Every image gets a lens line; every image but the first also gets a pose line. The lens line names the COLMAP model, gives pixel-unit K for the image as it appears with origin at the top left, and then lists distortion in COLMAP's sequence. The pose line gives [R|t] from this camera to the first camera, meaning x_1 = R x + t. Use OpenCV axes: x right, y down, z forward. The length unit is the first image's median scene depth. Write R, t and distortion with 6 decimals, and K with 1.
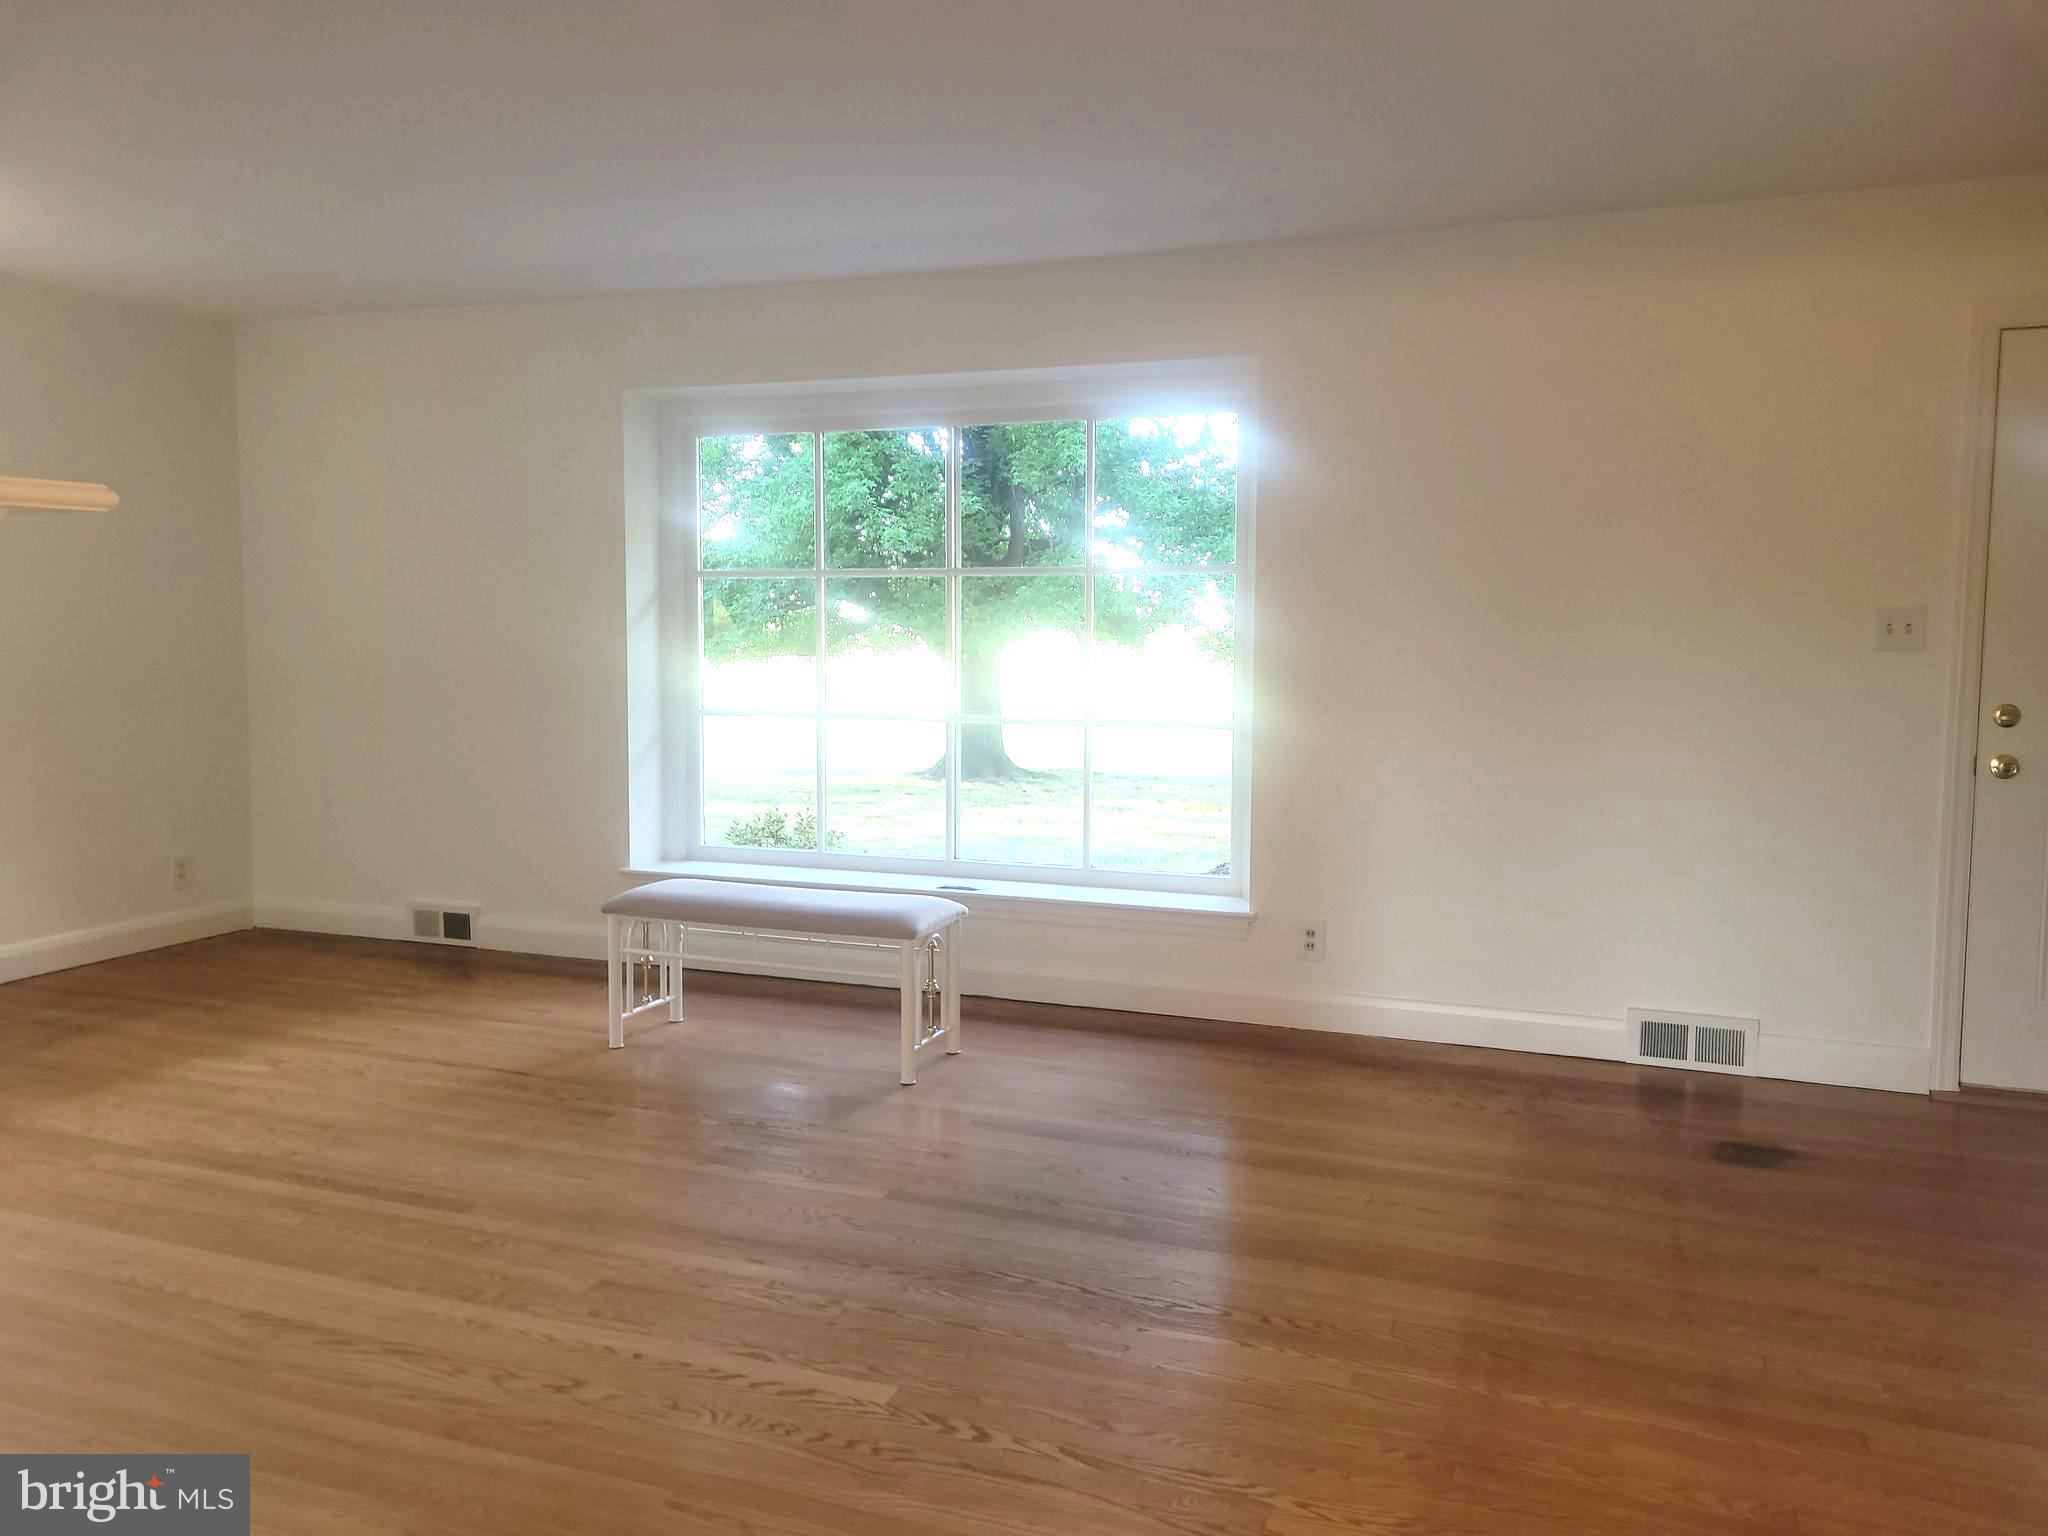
lens RADIAL K [[1561.2, 0, 1030.6], [0, 1561.2, 731.8], [0, 0, 1]] dist [0.074588, -0.073876]
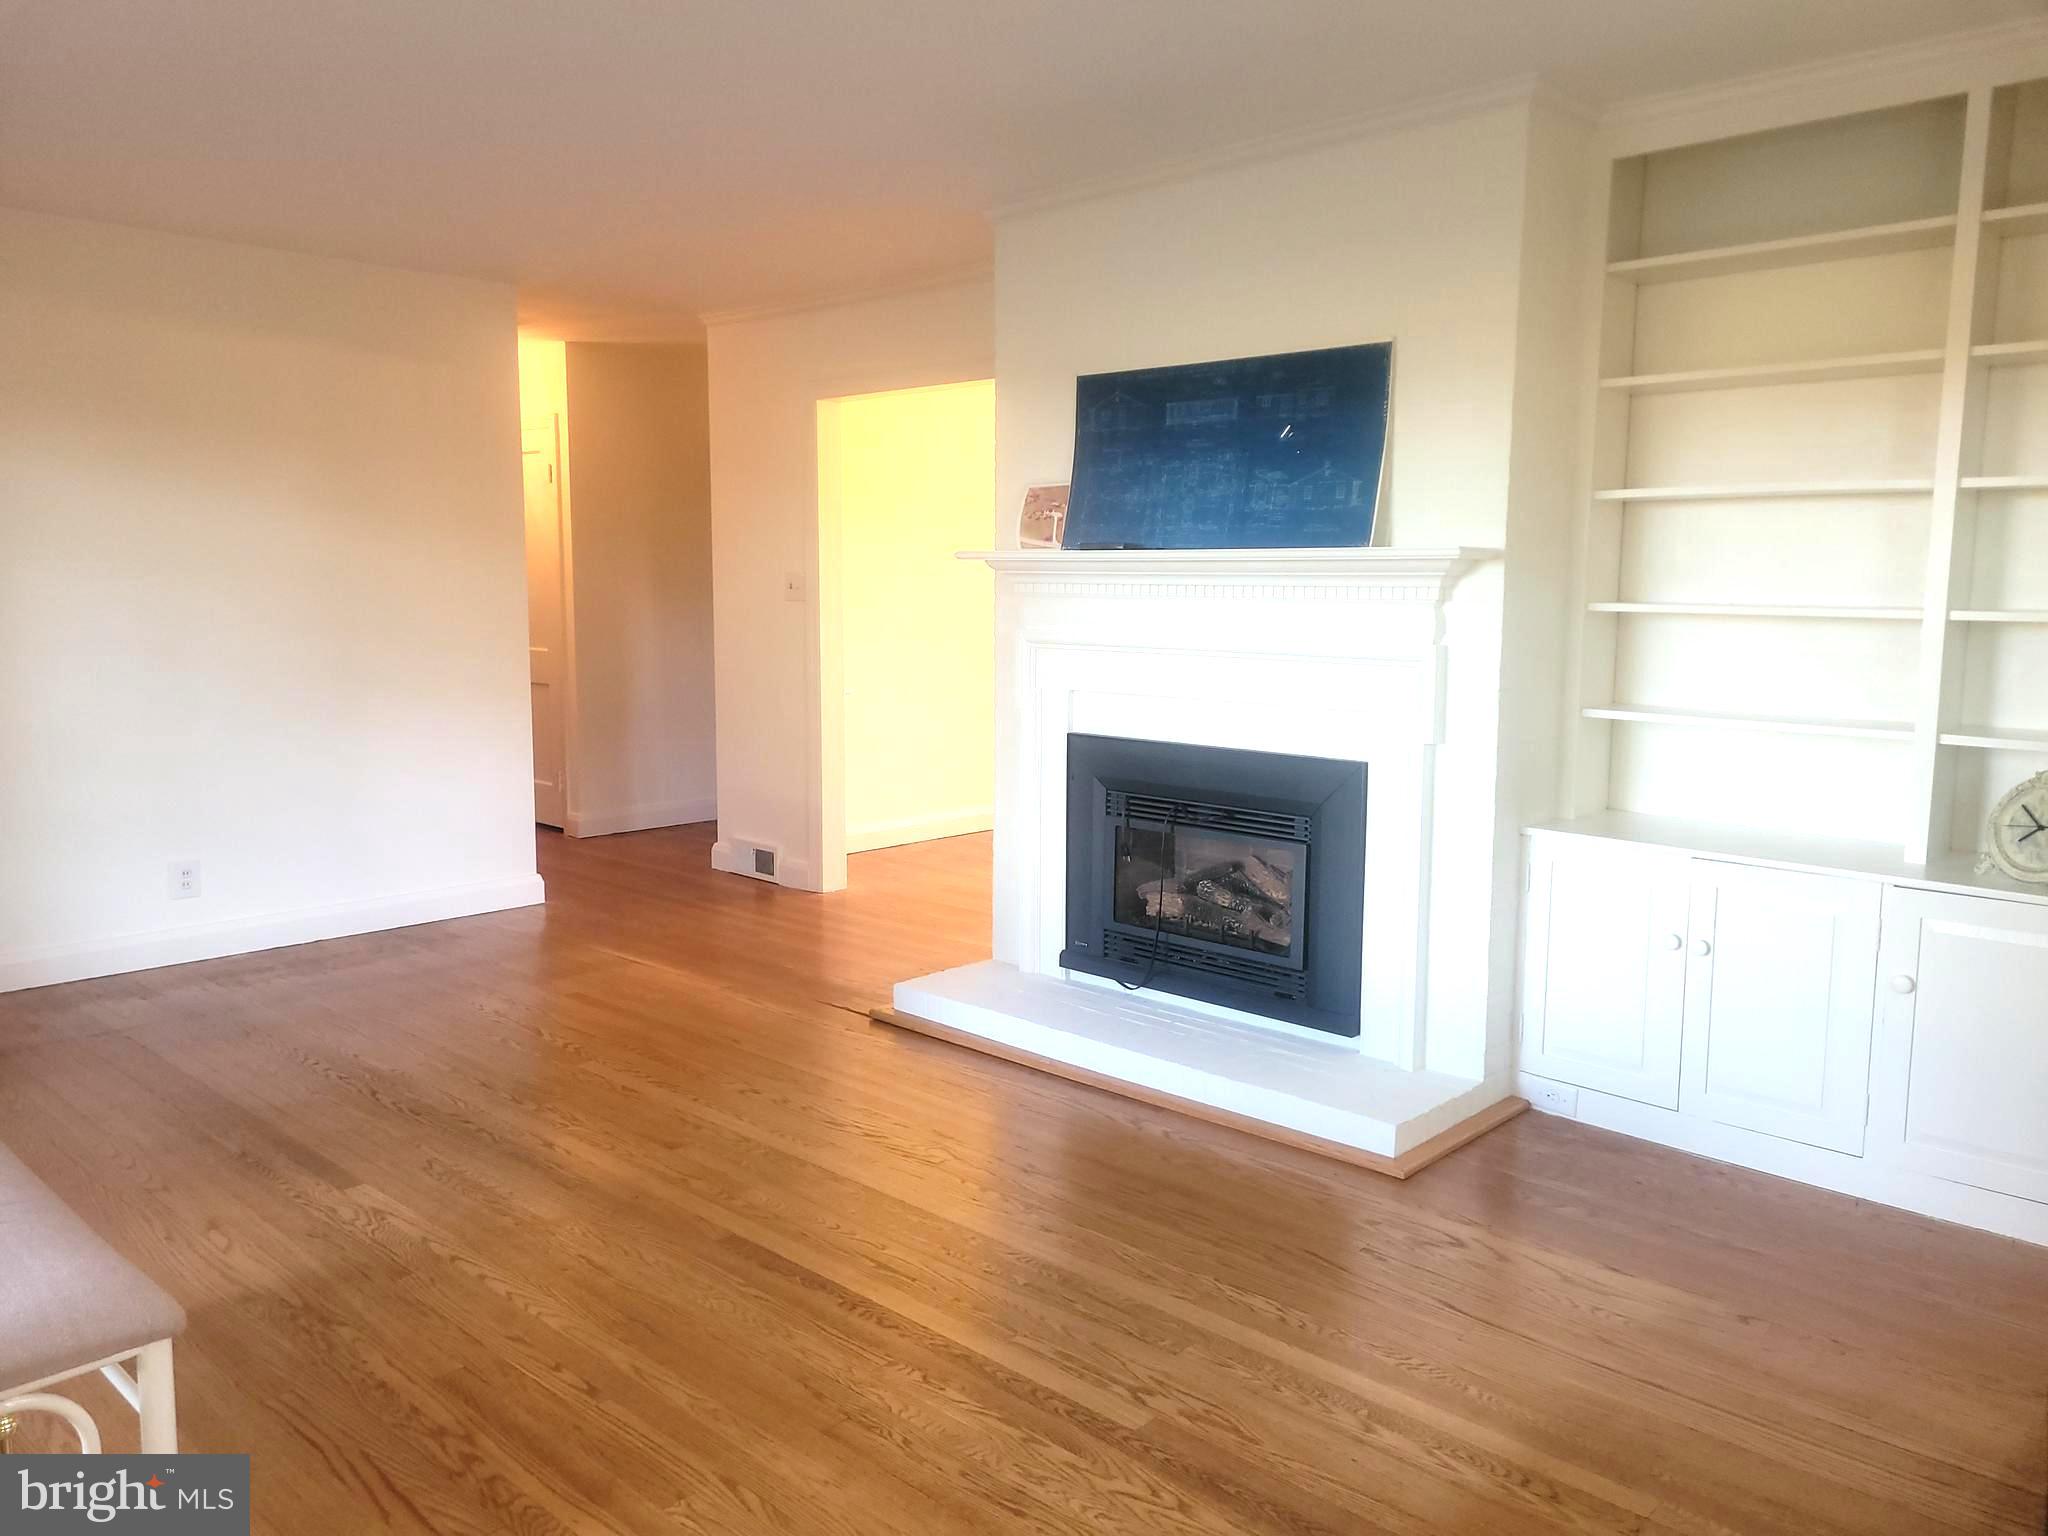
lens RADIAL K [[1515.2, 0, 1024.0], [0, 1515.2, 768.0], [0, 0, 1]] dist [0.021462, 0.000909]
pose [[-0.924483, -0.055637, 0.377142, -0.915239], [0.021215, 0.980252, 0.196612, -0.154188], [-0.380633, 0.189765, -0.905046, 1.842046]]
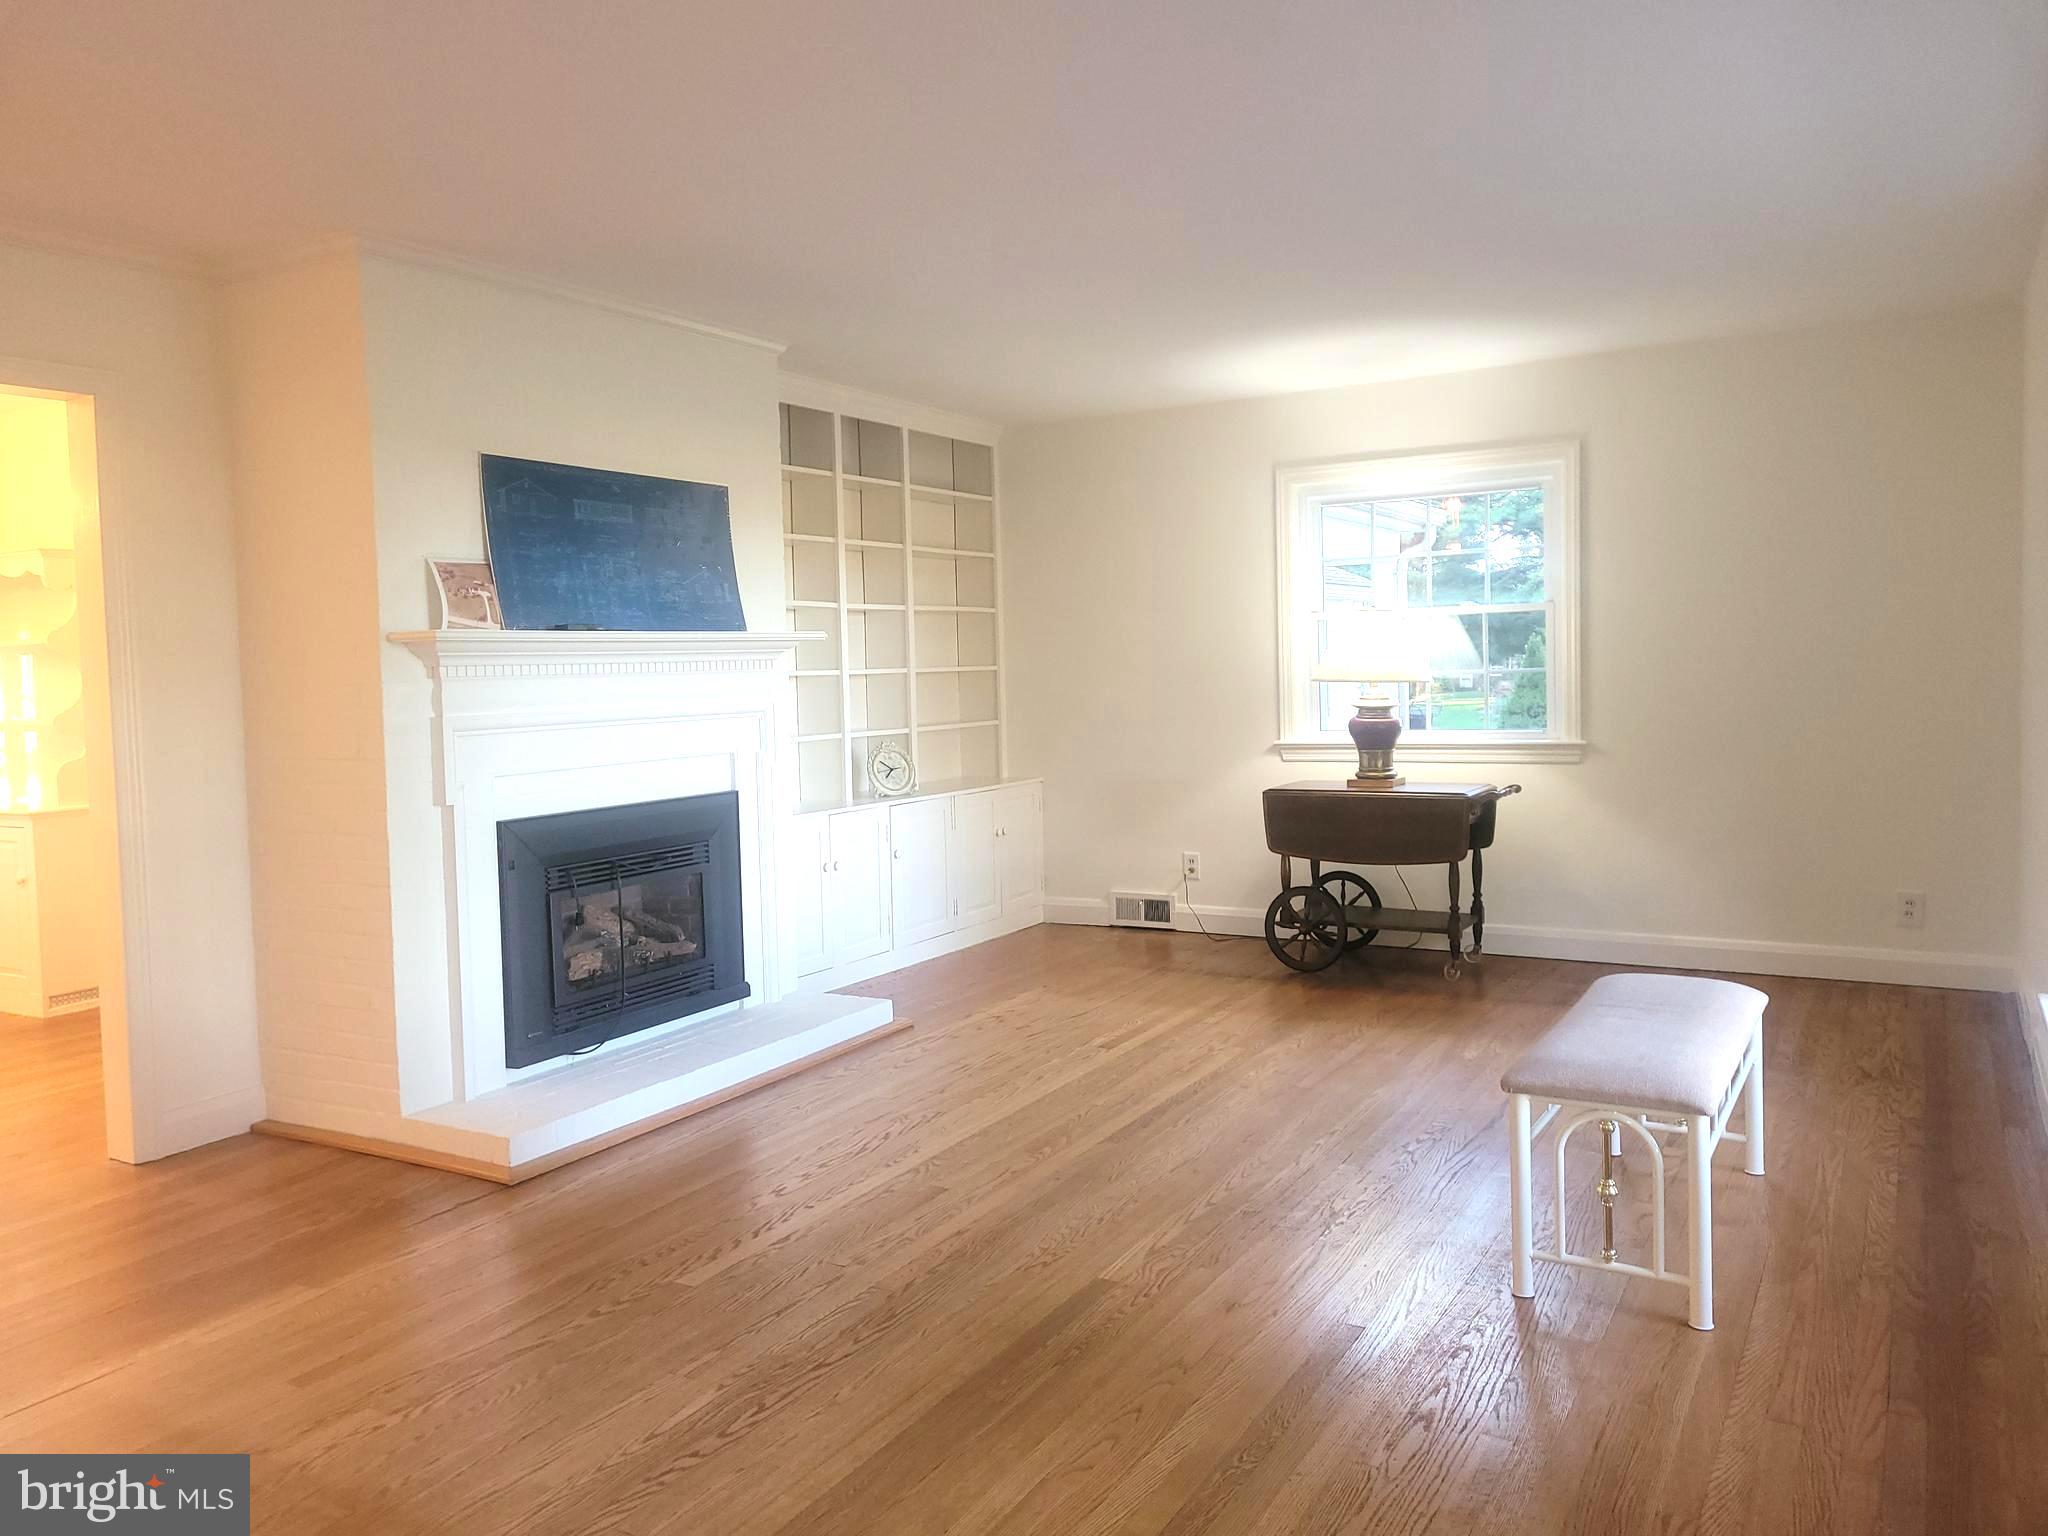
lens RADIAL K [[1561.2, 0, 1030.6], [0, 1561.2, 731.8], [0, 0, 1]] dist [0.074588, -0.073876]
pose [[-0.155562, 0.048620, -0.986629, 0.914050], [-0.049550, 0.997147, 0.056951, -0.088378], [0.986583, 0.057746, -0.152709, 1.204747]]
